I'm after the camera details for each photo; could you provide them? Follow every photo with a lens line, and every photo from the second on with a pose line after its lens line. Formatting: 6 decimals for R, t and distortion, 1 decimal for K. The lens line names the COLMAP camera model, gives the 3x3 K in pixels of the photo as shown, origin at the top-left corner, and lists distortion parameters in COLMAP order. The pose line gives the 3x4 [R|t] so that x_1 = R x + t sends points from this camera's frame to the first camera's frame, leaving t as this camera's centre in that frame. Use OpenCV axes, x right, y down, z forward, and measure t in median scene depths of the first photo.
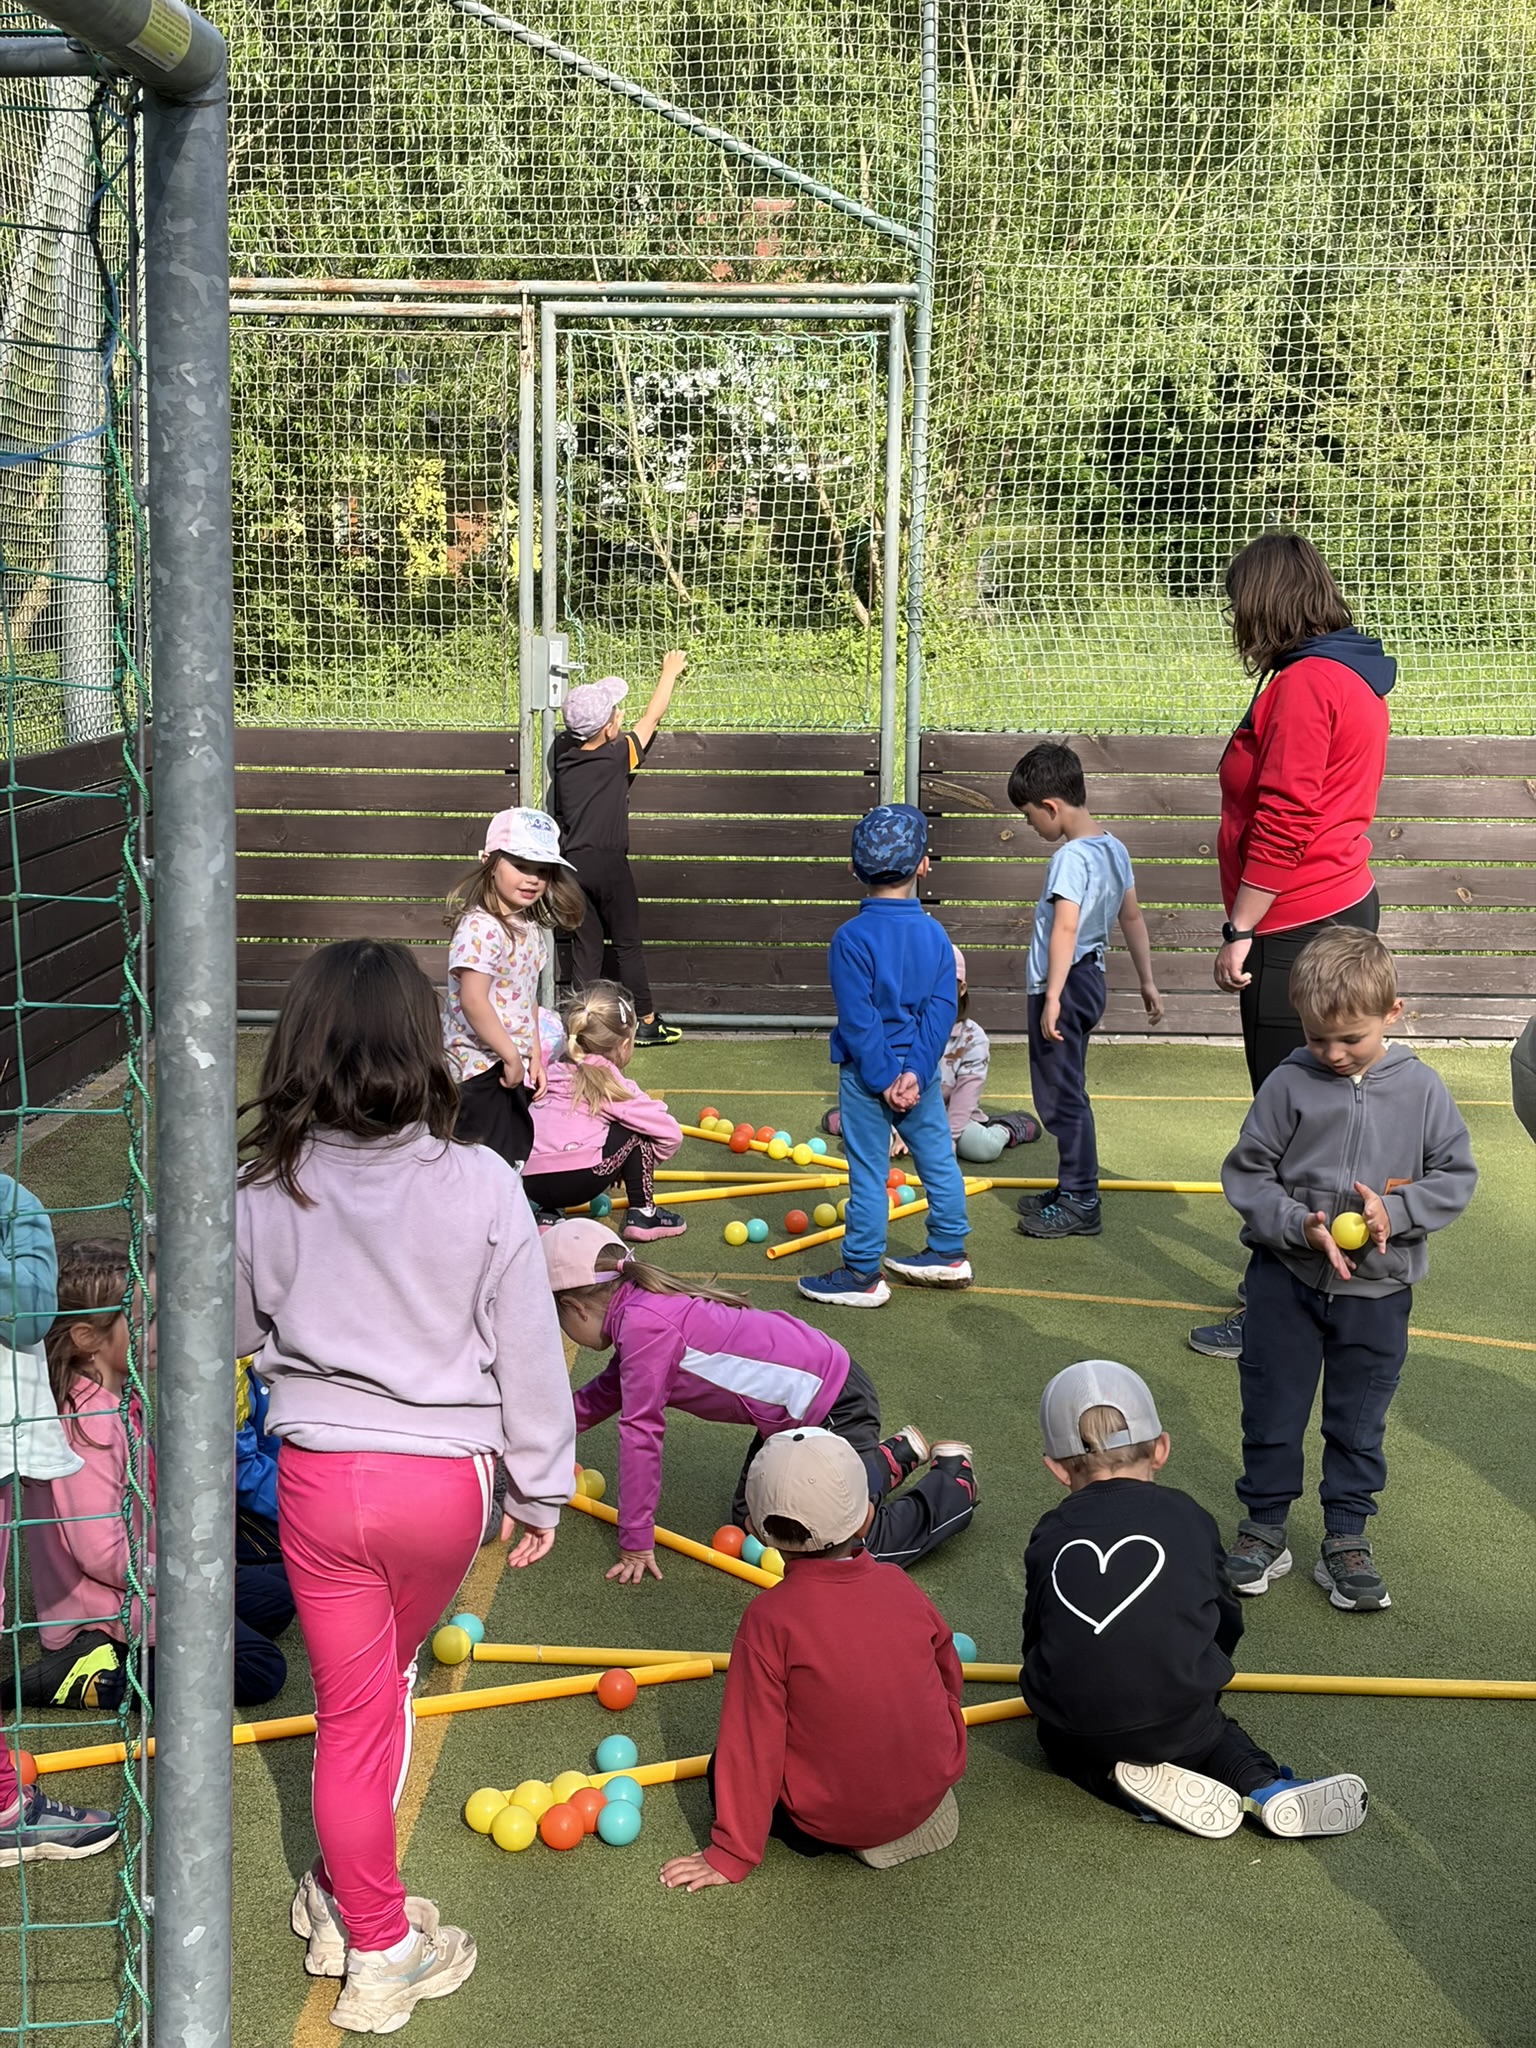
lens RADIAL K [[3179.9, 0, 768.0], [0, 3179.9, 1024.0], [0, 0, 1]] dist [0.361094, -1.639683]
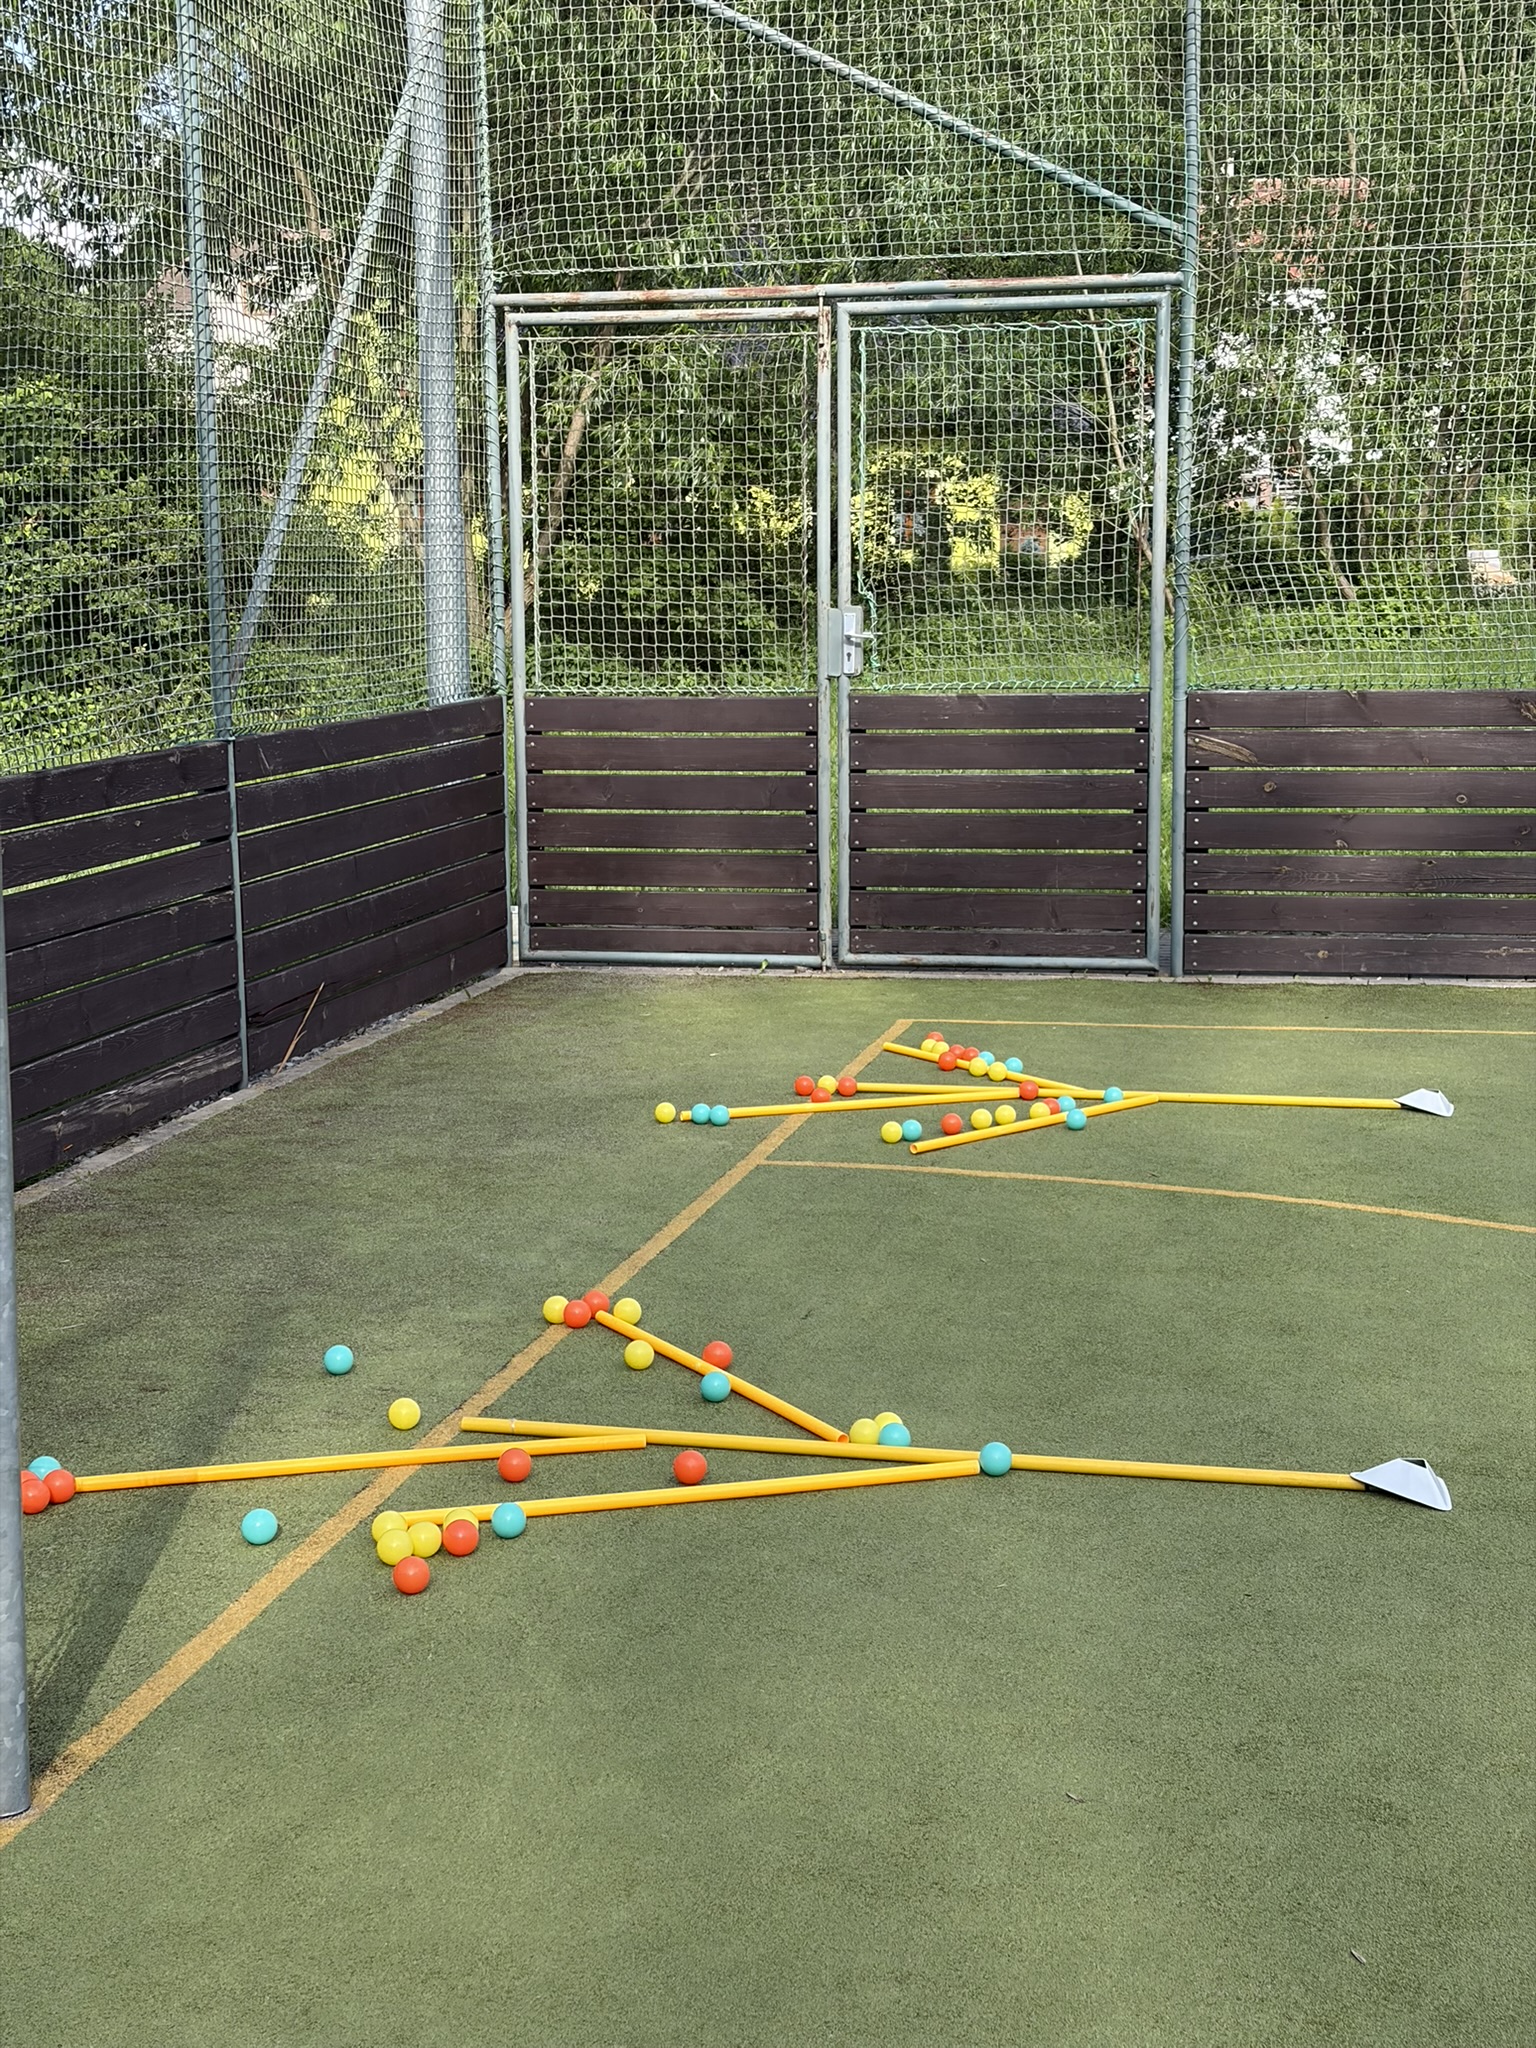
lens RADIAL K [[3179.9, 0, 768.0], [0, 3179.9, 1024.0], [0, 0, 1]] dist [0.361094, -1.639683]
pose [[0.981276, 0.009071, -0.192392, 0.117925], [-0.008719, 0.999958, 0.002675, 0.018165], [0.192408, -0.000947, 0.981314, -0.078503]]
